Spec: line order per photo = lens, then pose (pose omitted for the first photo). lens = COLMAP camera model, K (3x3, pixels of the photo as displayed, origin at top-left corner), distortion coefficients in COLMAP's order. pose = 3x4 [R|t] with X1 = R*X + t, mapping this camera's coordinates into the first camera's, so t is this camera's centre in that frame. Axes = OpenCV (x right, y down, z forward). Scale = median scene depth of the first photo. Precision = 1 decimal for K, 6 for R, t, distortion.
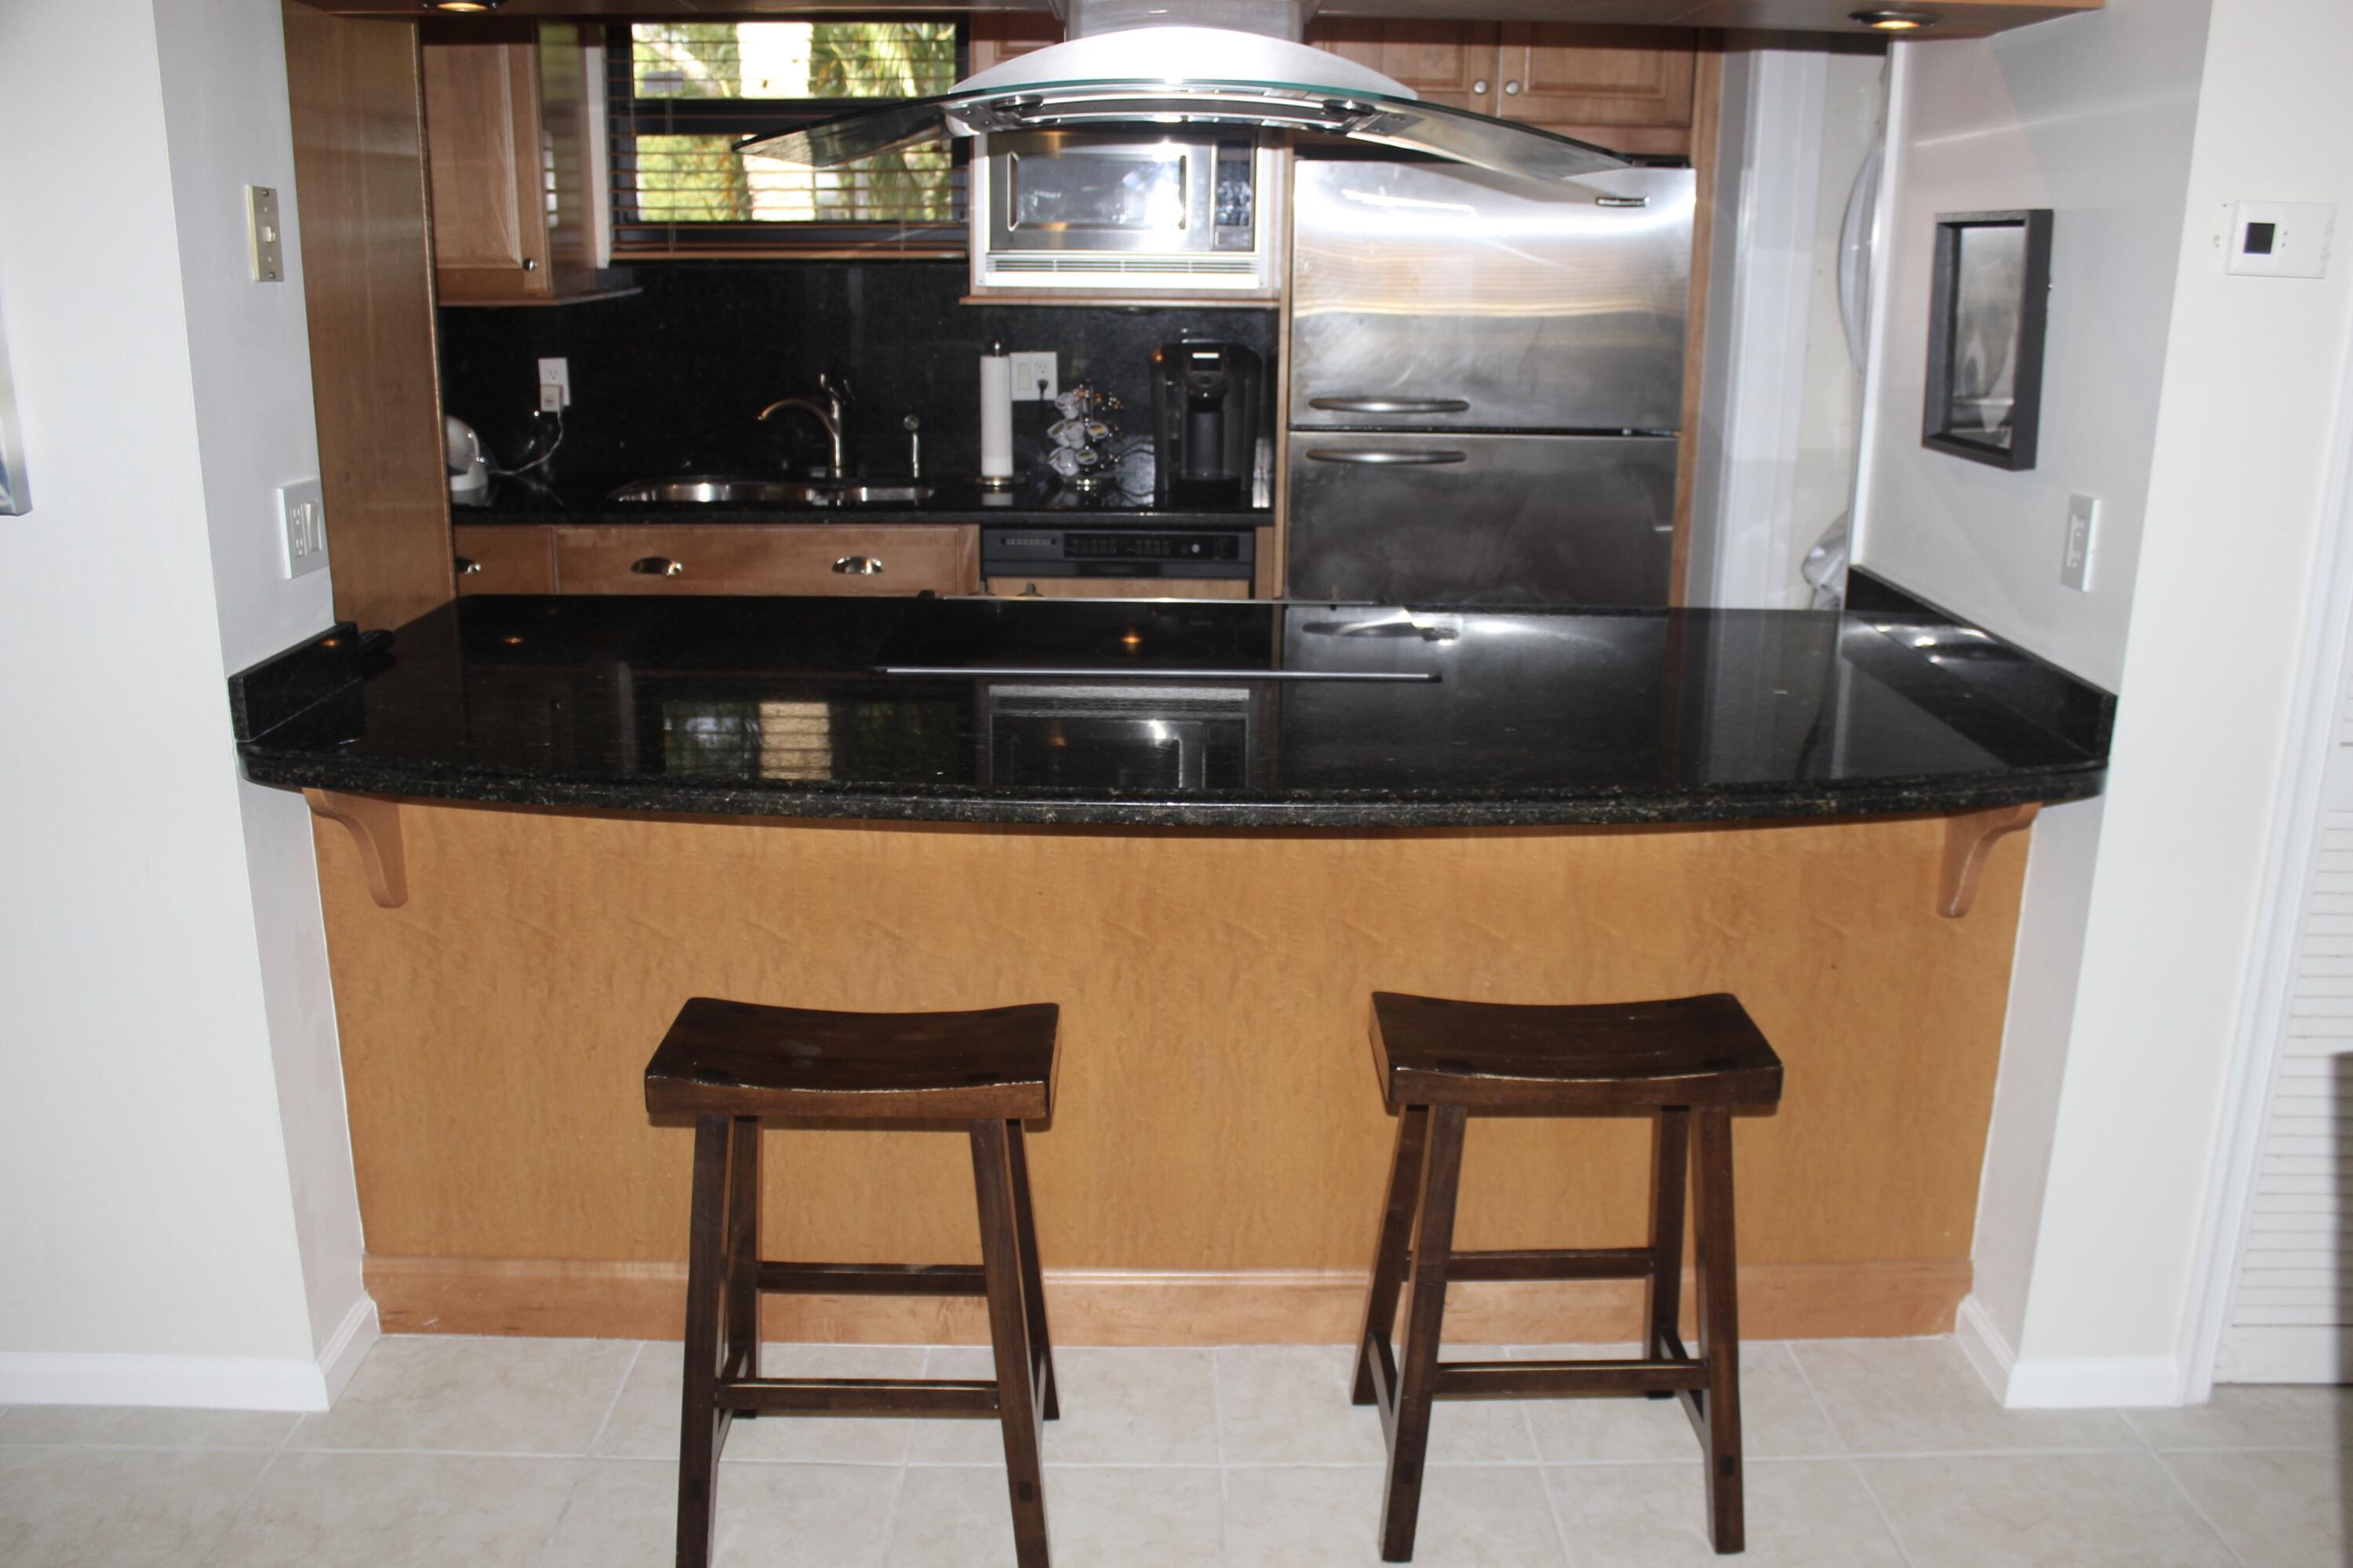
lens RADIAL K [[1983.1, 0, 1176.5], [0, 1983.1, 784.0], [0, 0, 1]] dist [-0.171762, 0.162934]
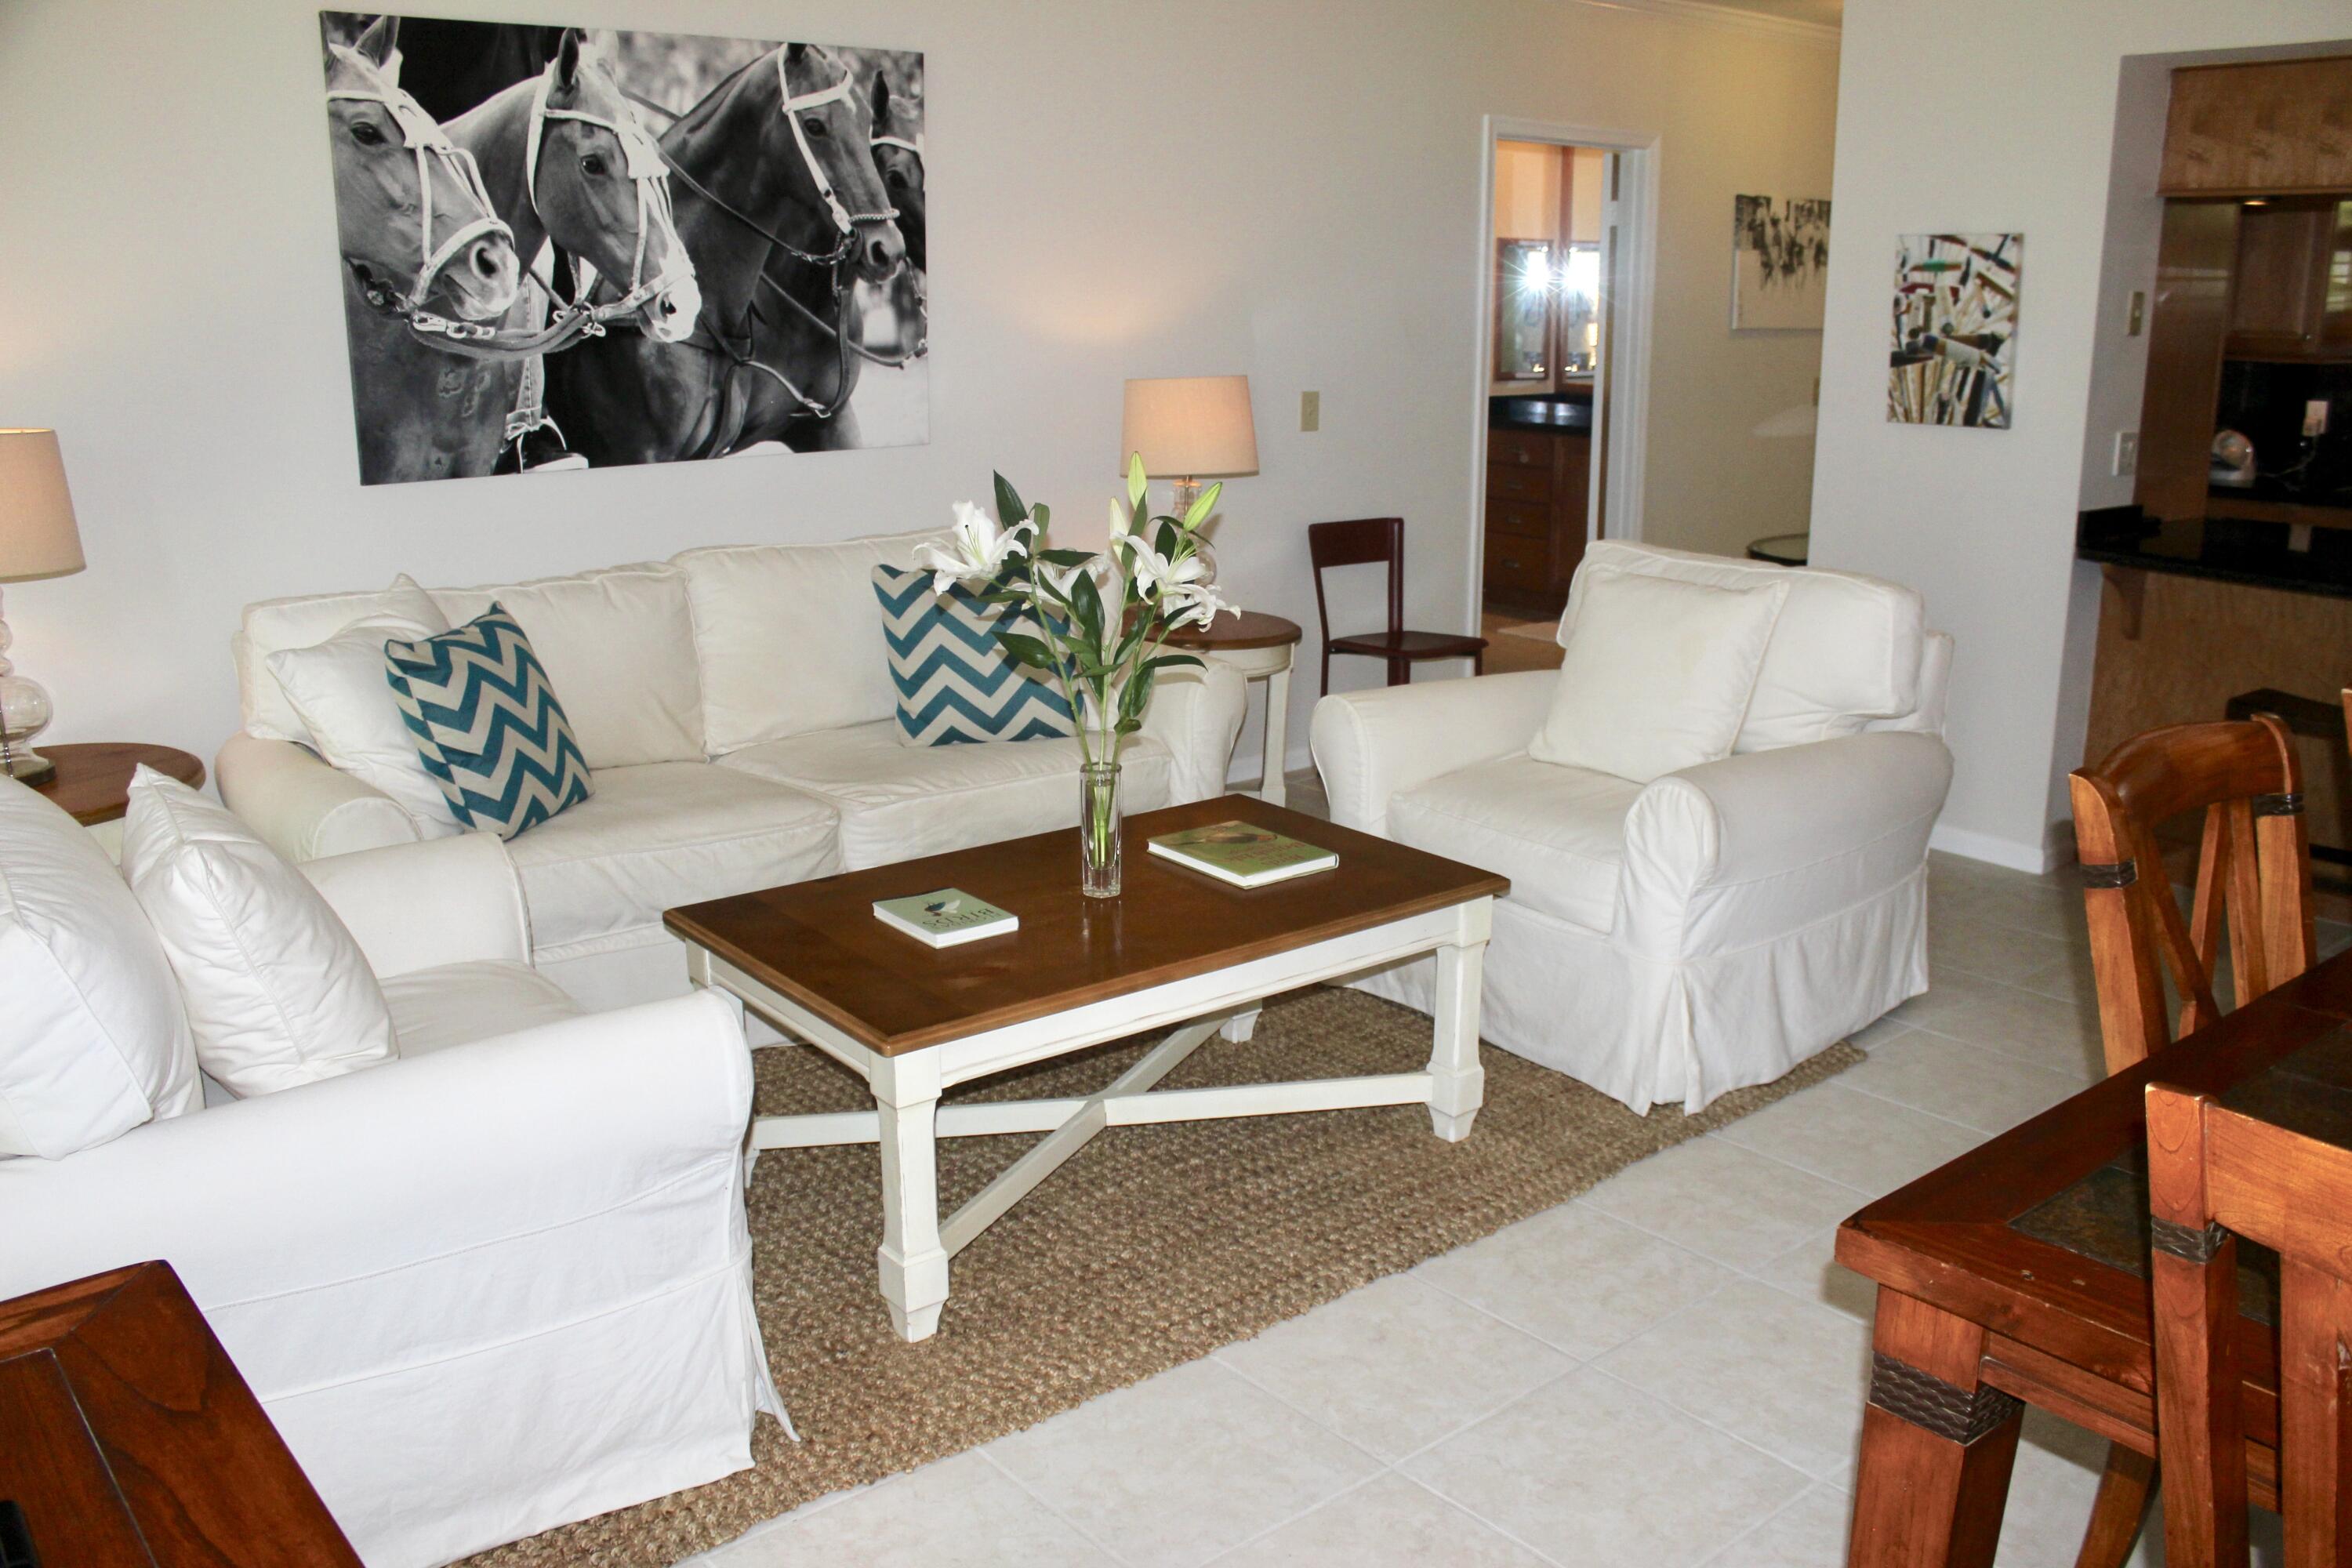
lens RADIAL K [[1982.2, 0, 1176.0], [0, 1982.2, 784.0], [0, 0, 1]] dist [-0.171762, 0.162934]
pose [[0.630571, 0.183114, -0.754221, 0.527407], [-0.209711, 0.975822, 0.061585, 0.307493], [0.747263, 0.119334, 0.653726, -1.087502]]
